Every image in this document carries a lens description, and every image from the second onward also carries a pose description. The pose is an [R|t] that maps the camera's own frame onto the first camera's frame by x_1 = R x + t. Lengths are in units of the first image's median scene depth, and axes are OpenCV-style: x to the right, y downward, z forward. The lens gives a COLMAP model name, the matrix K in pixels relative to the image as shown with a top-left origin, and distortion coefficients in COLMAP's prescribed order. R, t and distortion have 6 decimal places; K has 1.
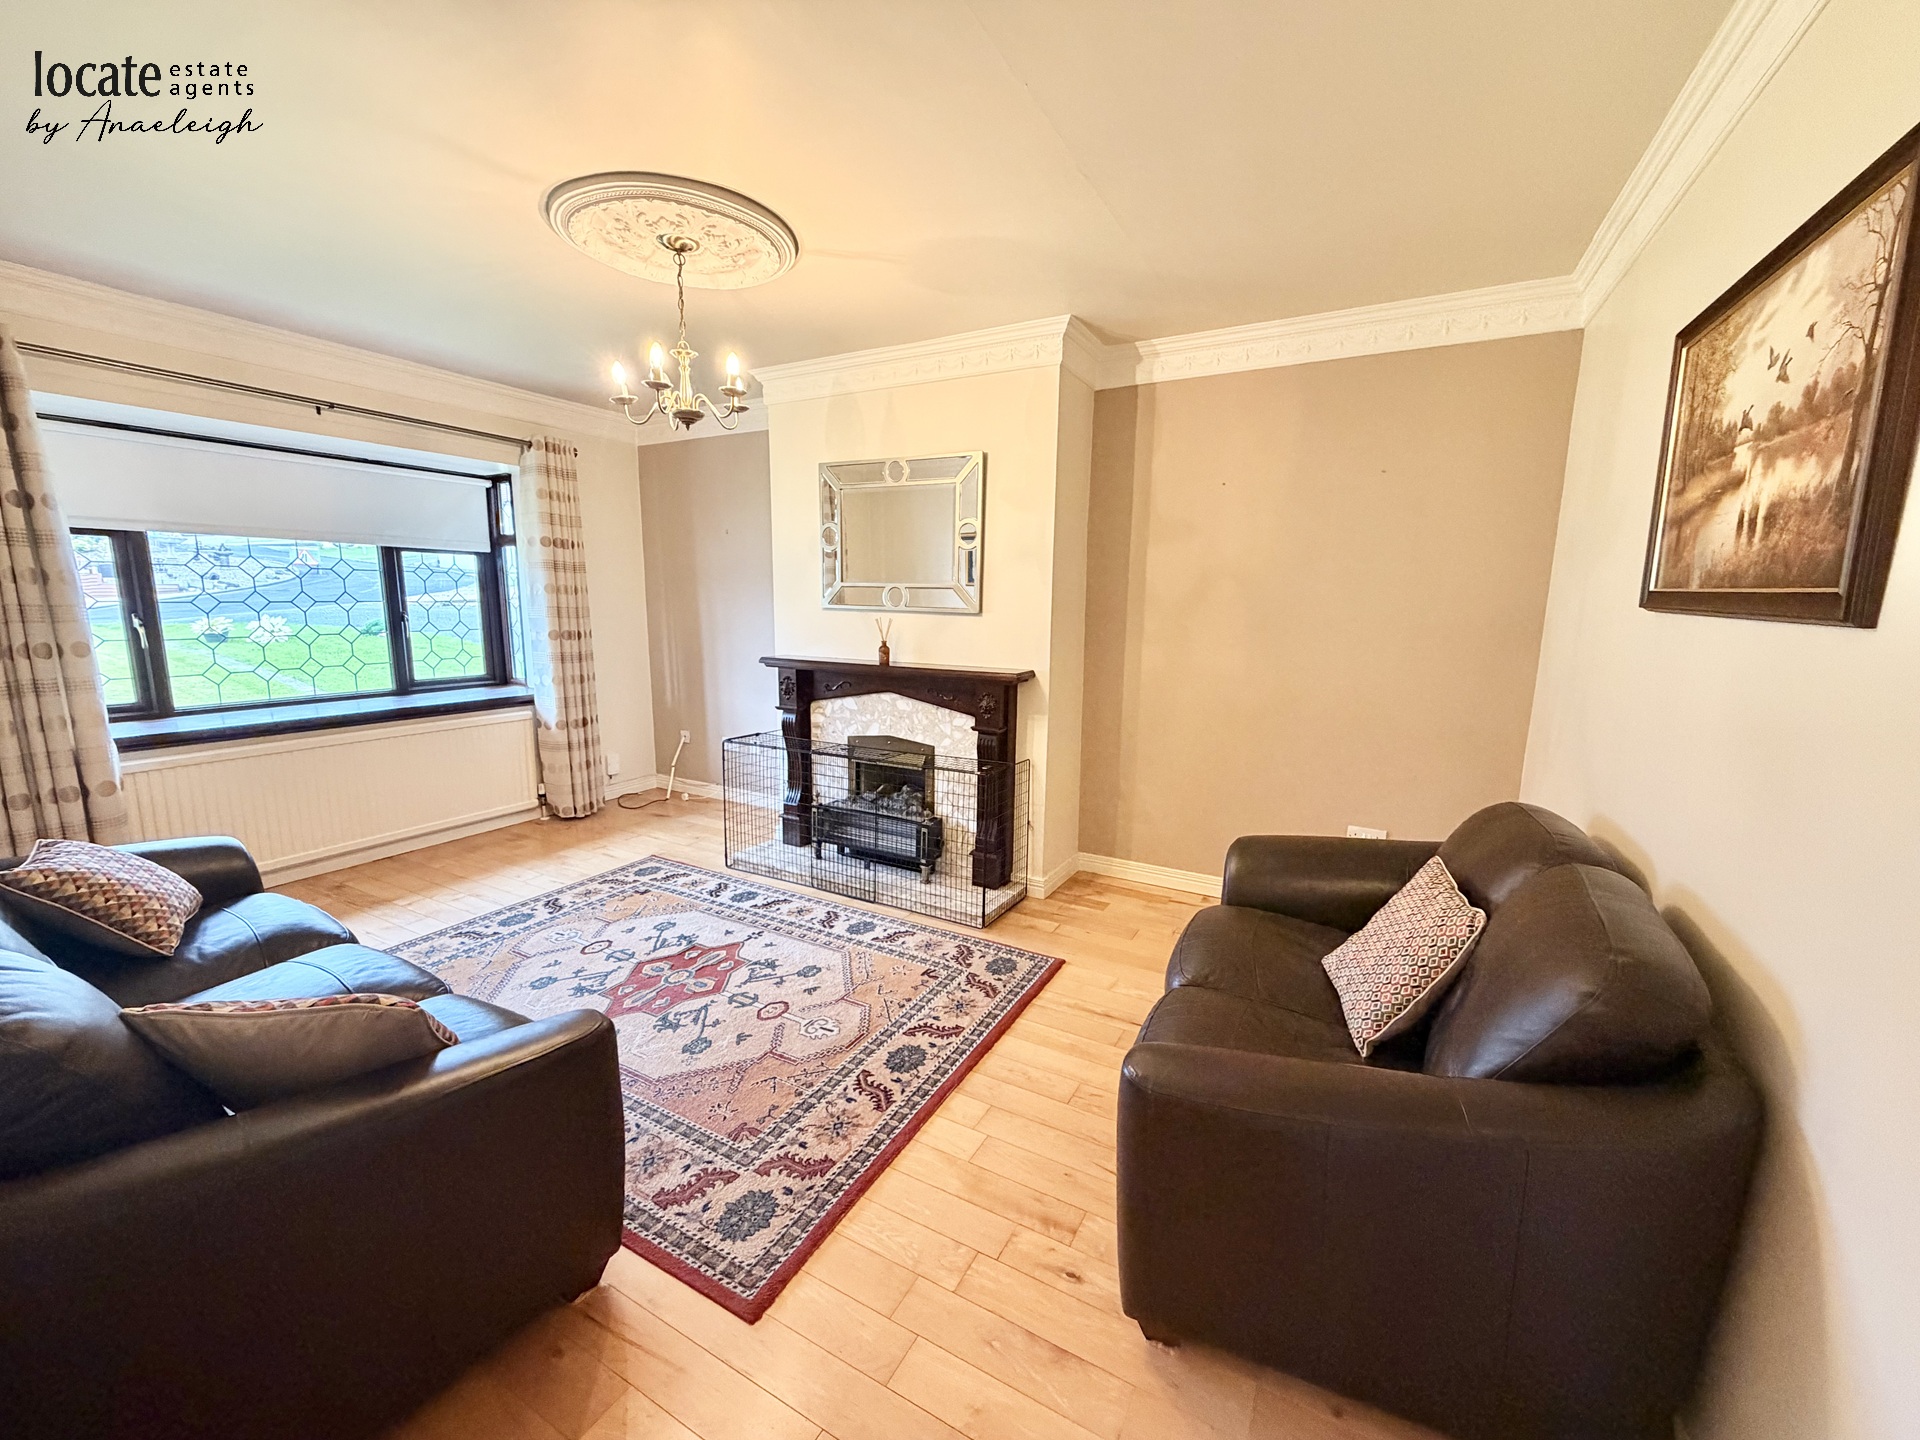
lens RADIAL K [[767.2, 0, 951.4], [0, 767.2, 719.2], [0, 0, 1]] dist [0.000507, 0.000122]
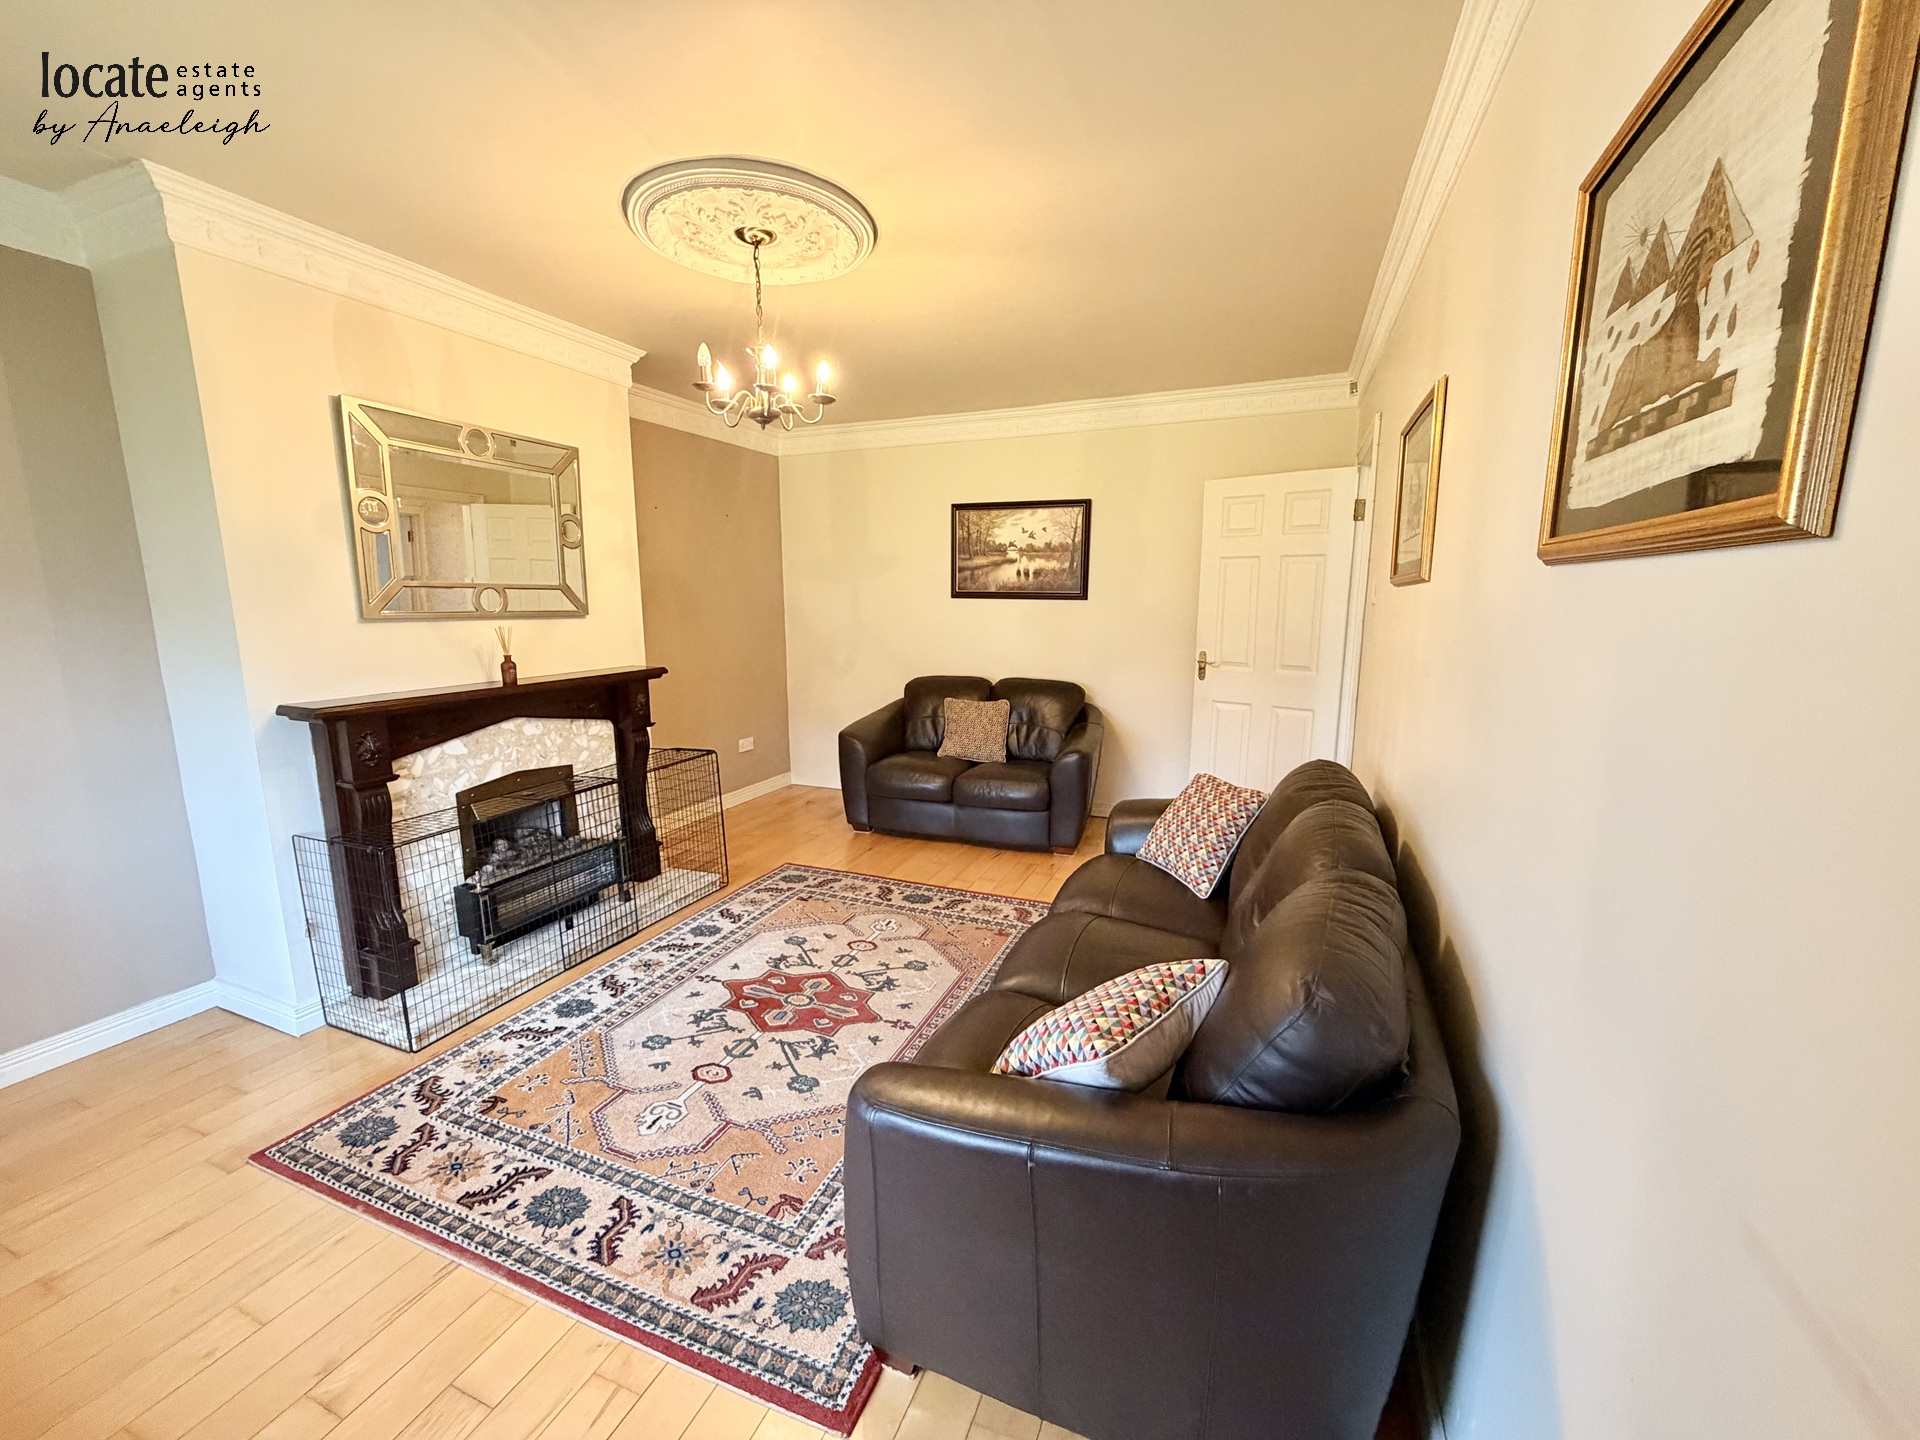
lens RADIAL K [[767.2, 0, 952.9], [0, 767.2, 718.7], [0, 0, 1]] dist [0.000507, 0.000122]
pose [[-0.118640, -0.168478, 0.978540, -1.035630], [0.160449, 0.969295, 0.186340, -0.123750], [-0.979888, 0.179113, -0.087965, 0.689935]]
